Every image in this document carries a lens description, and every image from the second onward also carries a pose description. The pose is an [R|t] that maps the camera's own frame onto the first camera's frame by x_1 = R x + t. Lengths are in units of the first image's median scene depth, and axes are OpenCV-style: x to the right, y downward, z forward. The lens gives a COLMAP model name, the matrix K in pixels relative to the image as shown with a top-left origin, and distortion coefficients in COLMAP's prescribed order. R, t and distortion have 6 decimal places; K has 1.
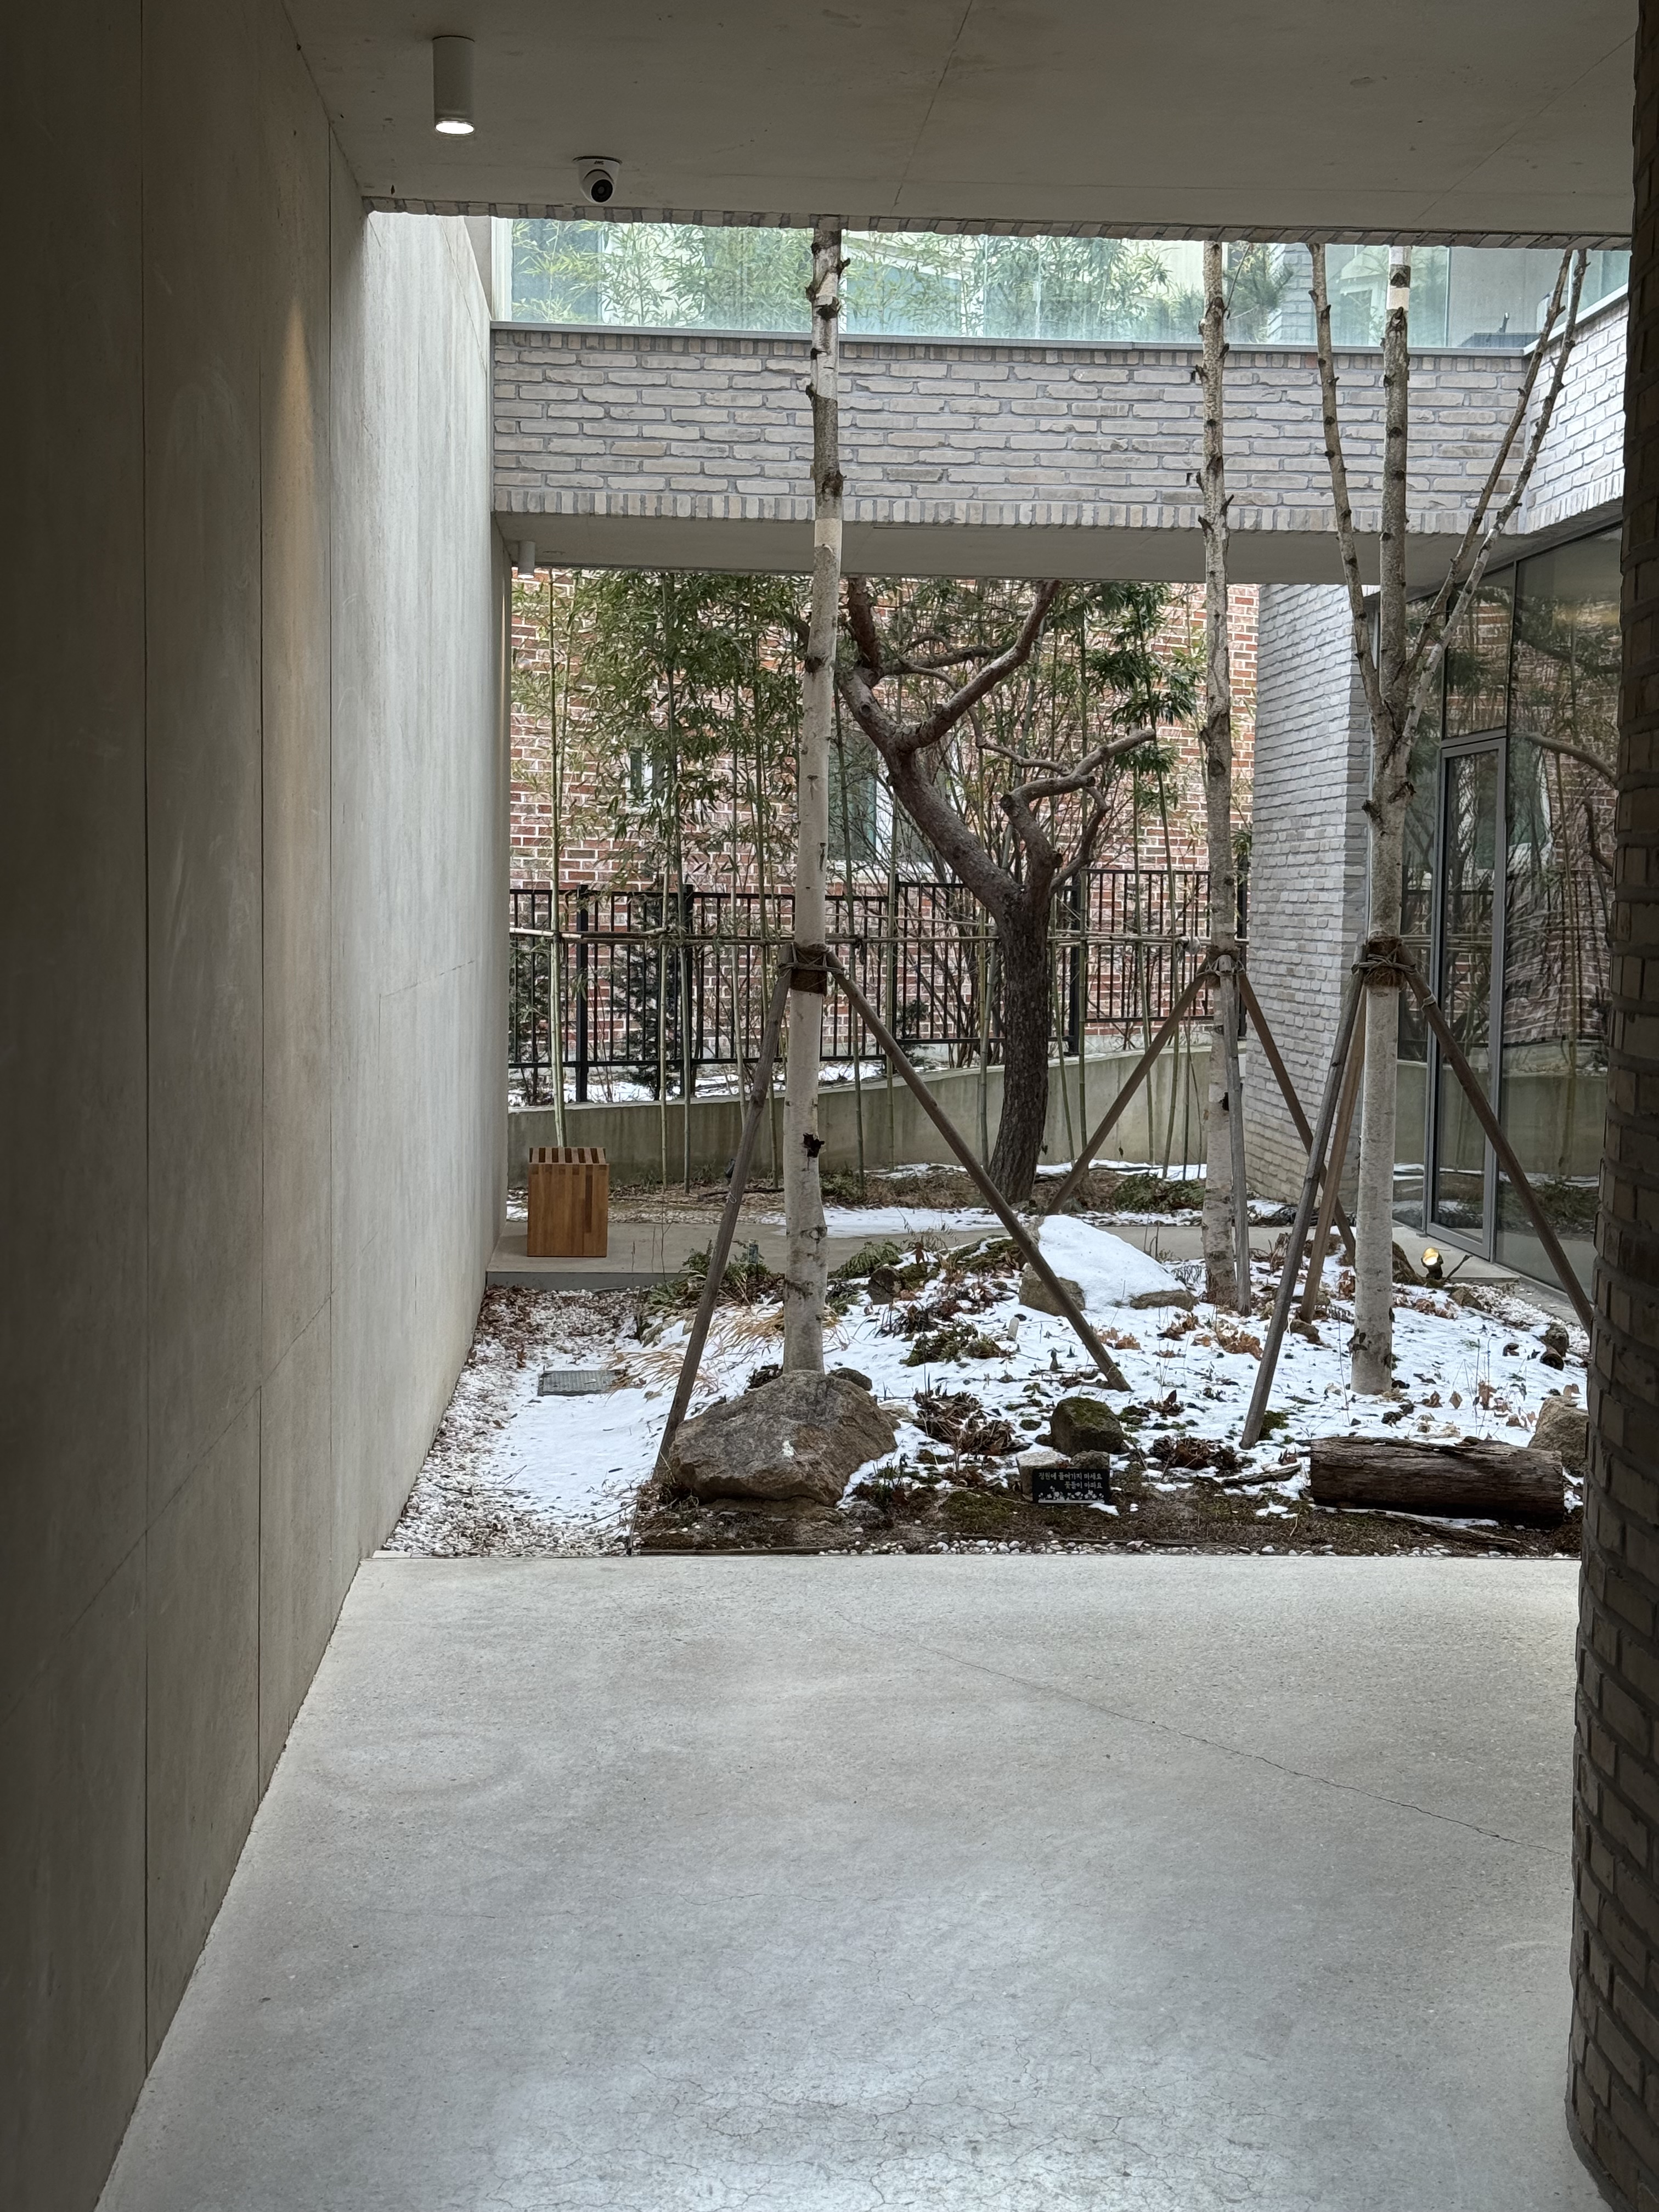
lens RADIAL K [[3063.5, 0, 838.4], [0, 3063.5, 1112.9], [0, 0, 1]] dist [0.137553, 0.000000]
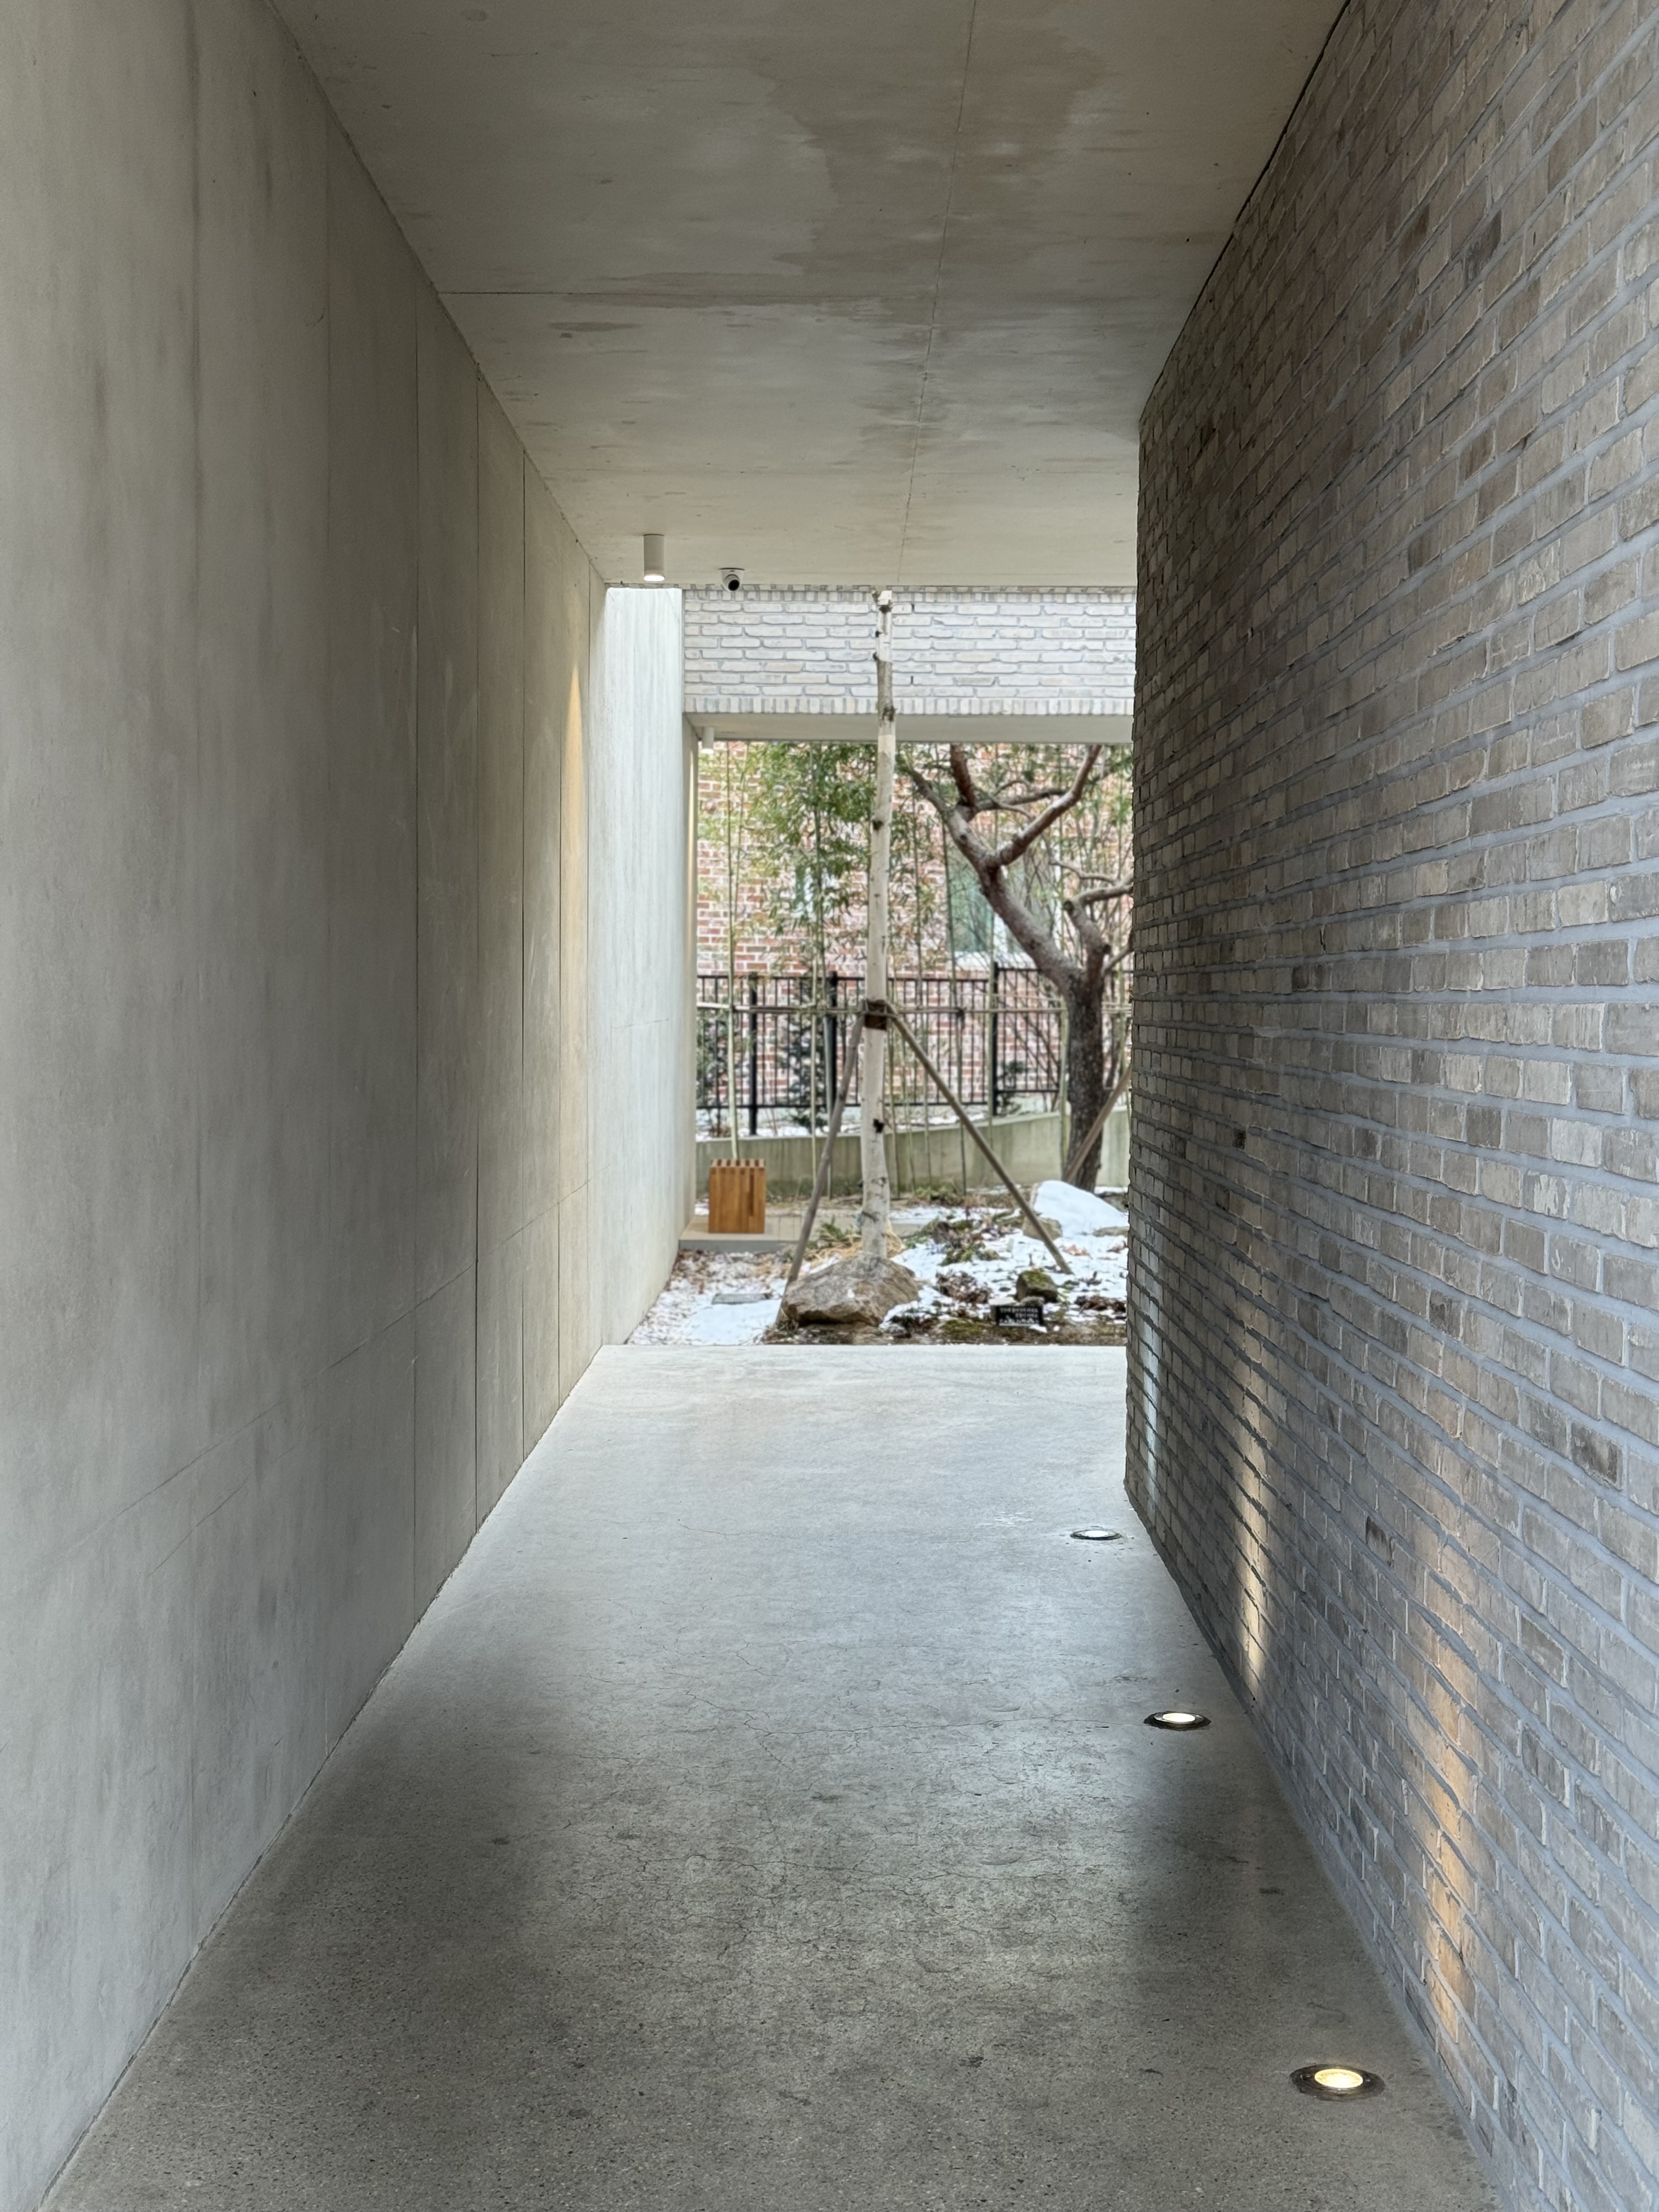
lens RADIAL K [[3063.5, 0, 825.1], [0, 3063.5, 1103.2], [0, 0, 1]] dist [0.137553, 0.000000]
pose [[0.997442, -0.005972, -0.071224, 0.055699], [0.003452, 0.999365, -0.035454, 0.039764], [0.071390, 0.035117, 0.996830, -0.423847]]
